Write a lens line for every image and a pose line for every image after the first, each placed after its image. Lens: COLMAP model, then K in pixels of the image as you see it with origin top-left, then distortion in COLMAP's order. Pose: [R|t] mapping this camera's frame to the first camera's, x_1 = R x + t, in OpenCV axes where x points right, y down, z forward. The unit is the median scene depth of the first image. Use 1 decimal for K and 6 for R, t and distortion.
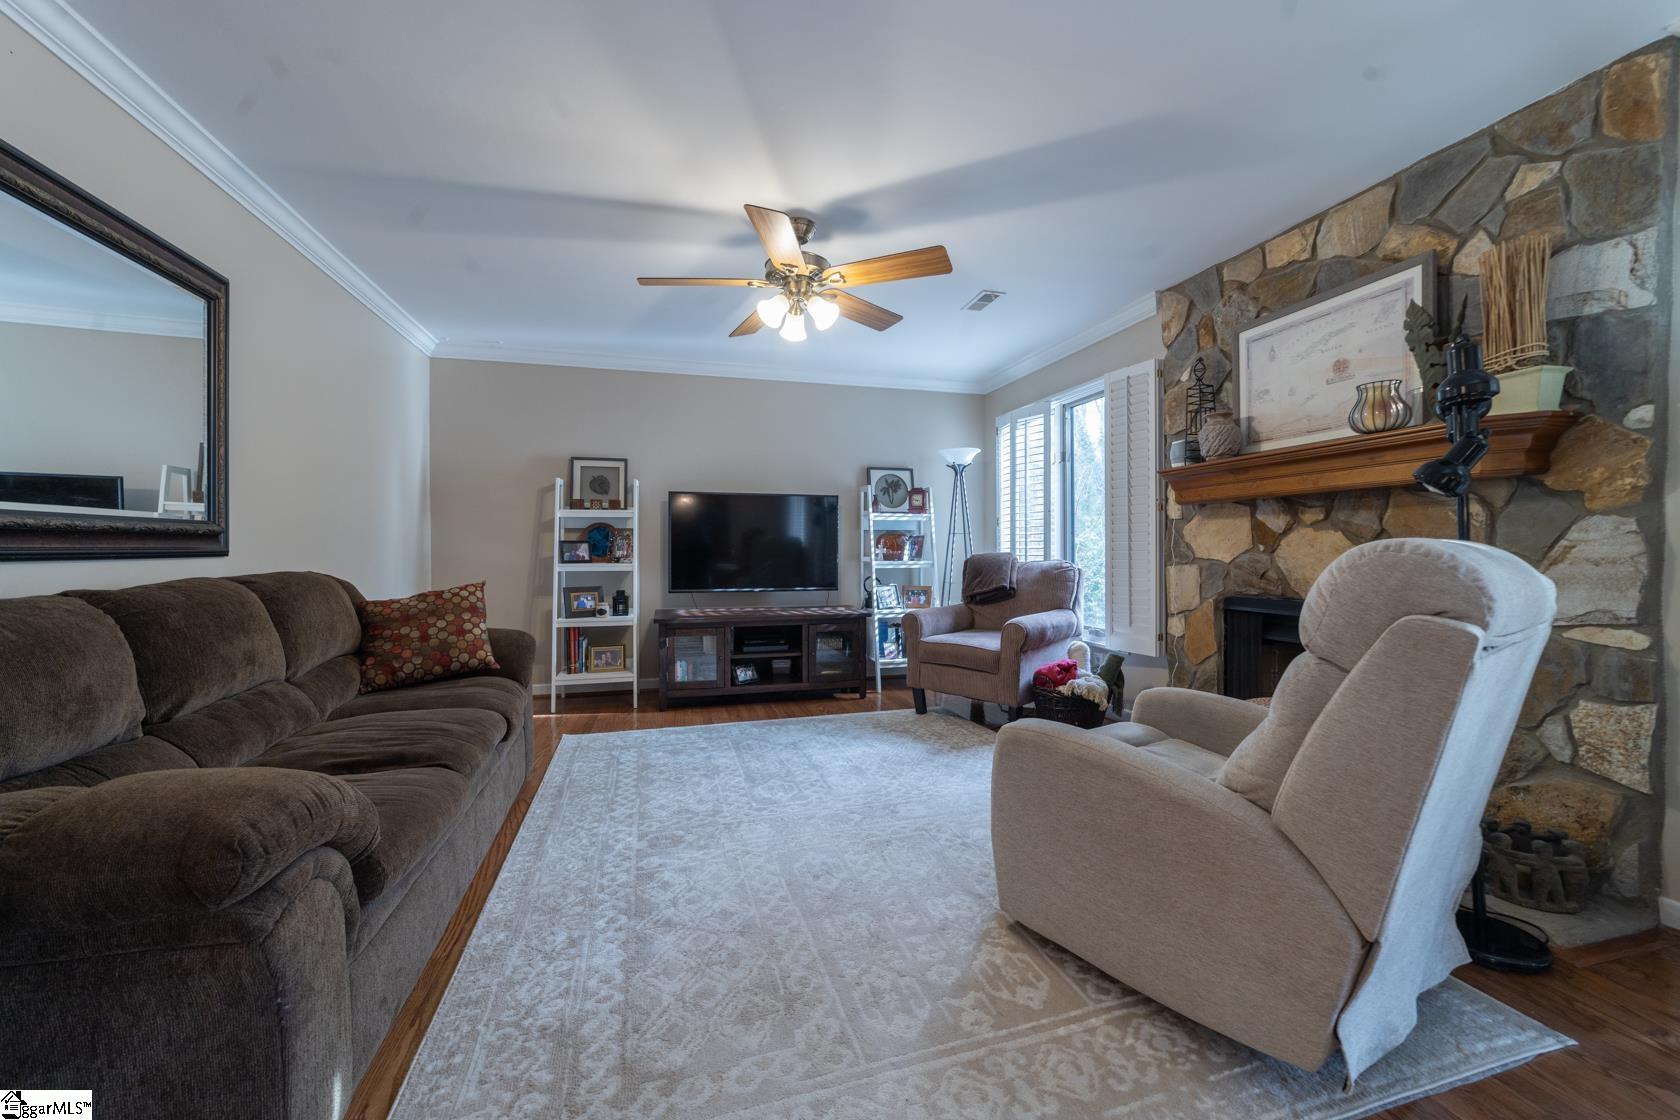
lens RADIAL K [[652.3, 0, 849.8], [0, 652.3, 550.0], [0, 0, 1]] dist [-0.003473, 0.004210]
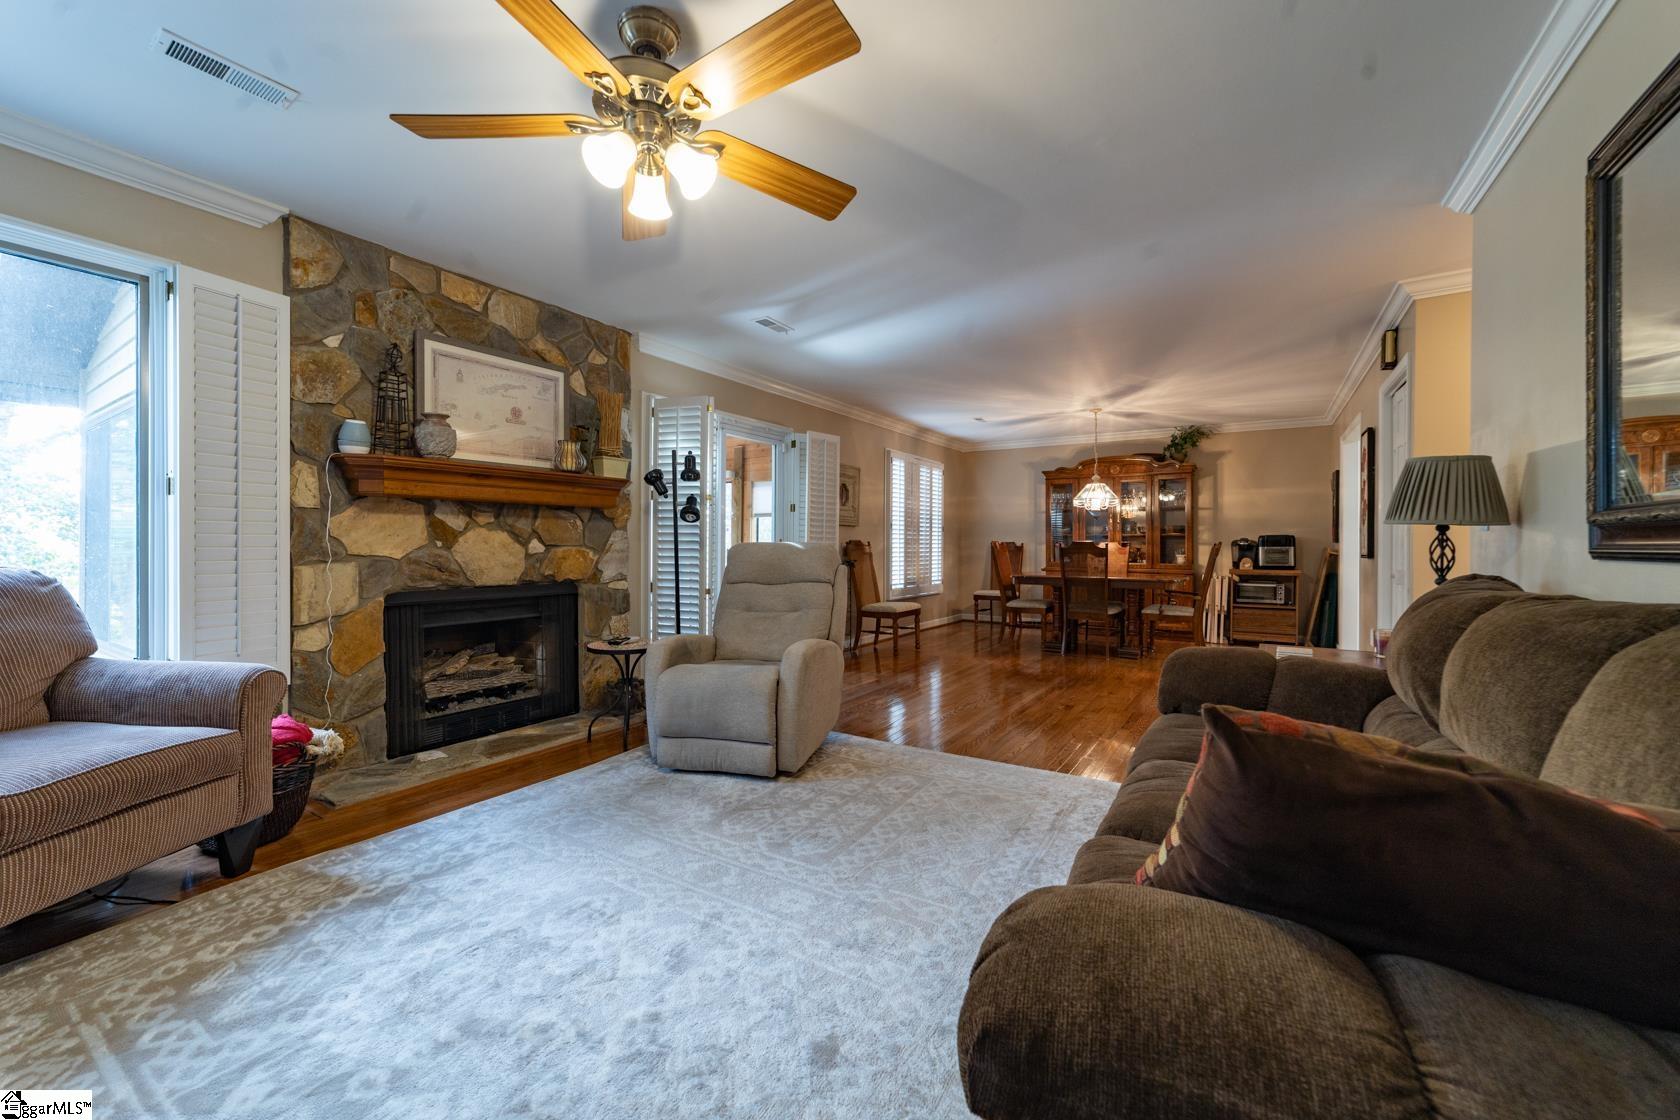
lens RADIAL K [[652.3, 0, 831.7], [0, 652.3, 547.0], [0, 0, 1]] dist [-0.003473, 0.004210]
pose [[-0.651760, 0.001584, 0.758424, -0.605778], [0.003538, 0.999993, 0.000952, 0.003219], [-0.758417, 0.003303, -0.651761, 1.156282]]
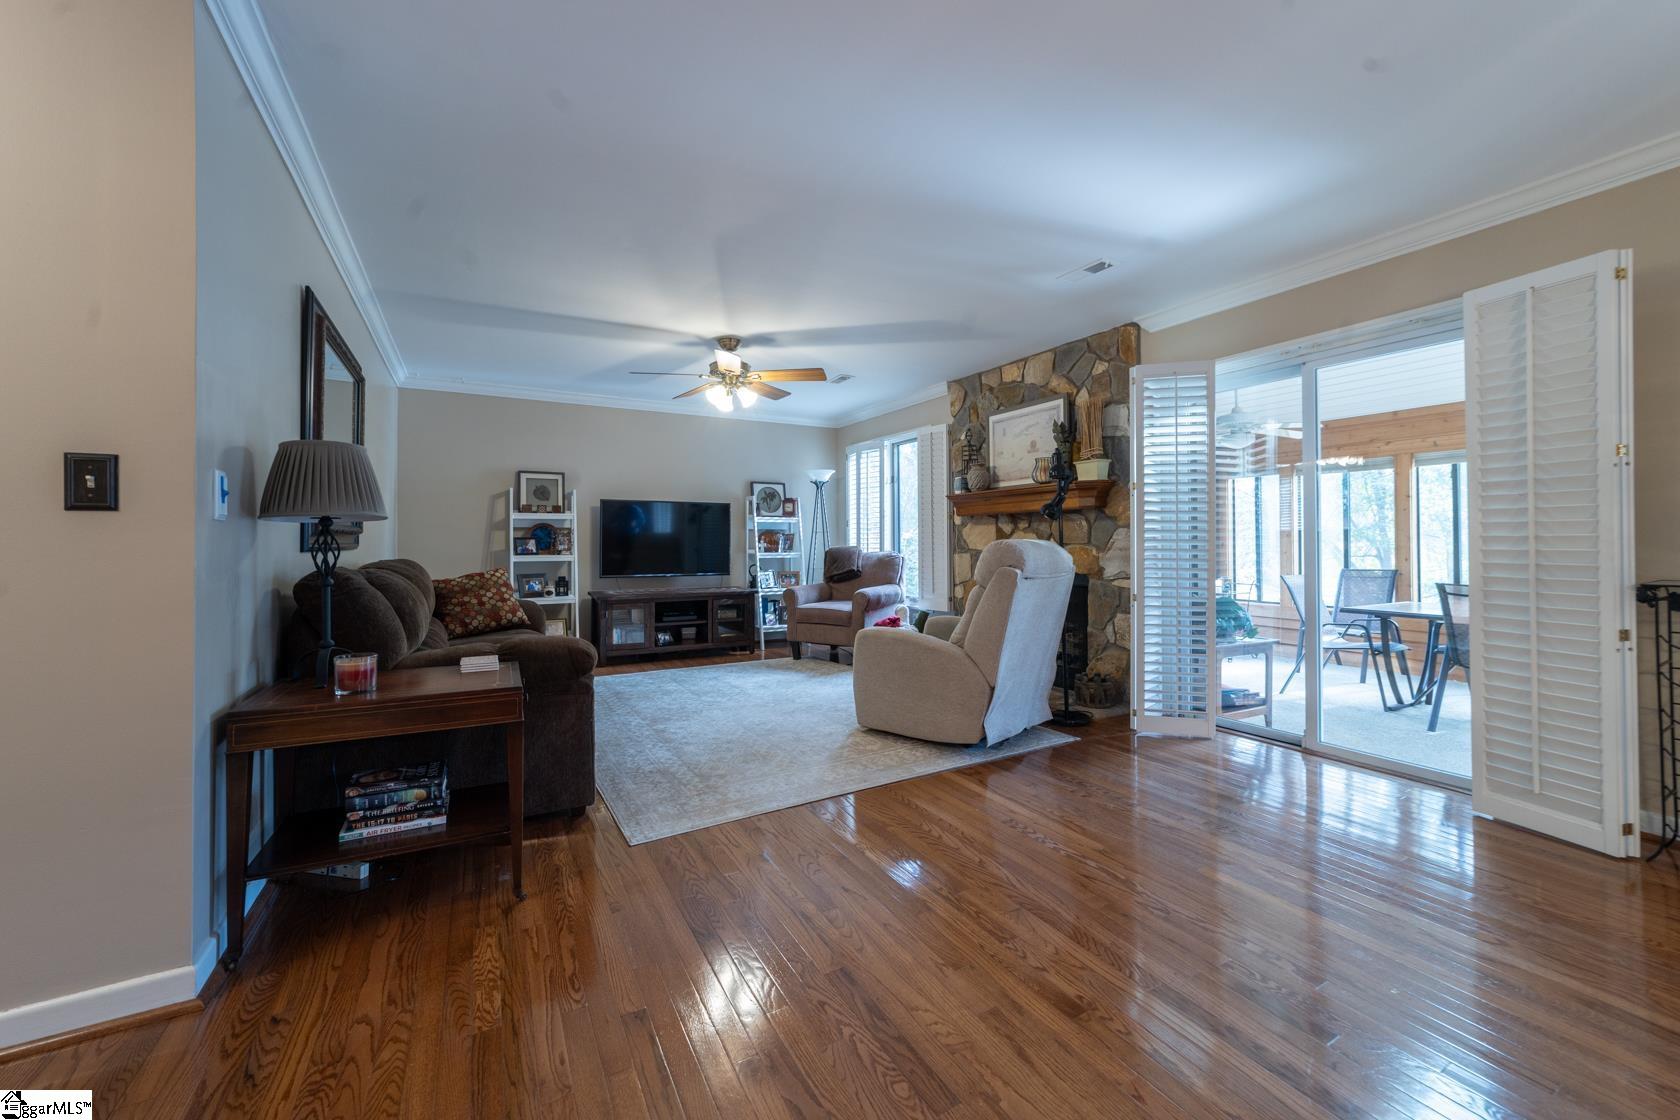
lens RADIAL K [[652.3, 0, 847.3], [0, 652.3, 538.0], [0, 0, 1]] dist [-0.003473, 0.004210]
pose [[0.972053, 0.000573, 0.234762, -0.159229], [0.001696, 0.999954, -0.009464, 0.000126], [-0.234756, 0.009597, 0.972007, -0.553951]]
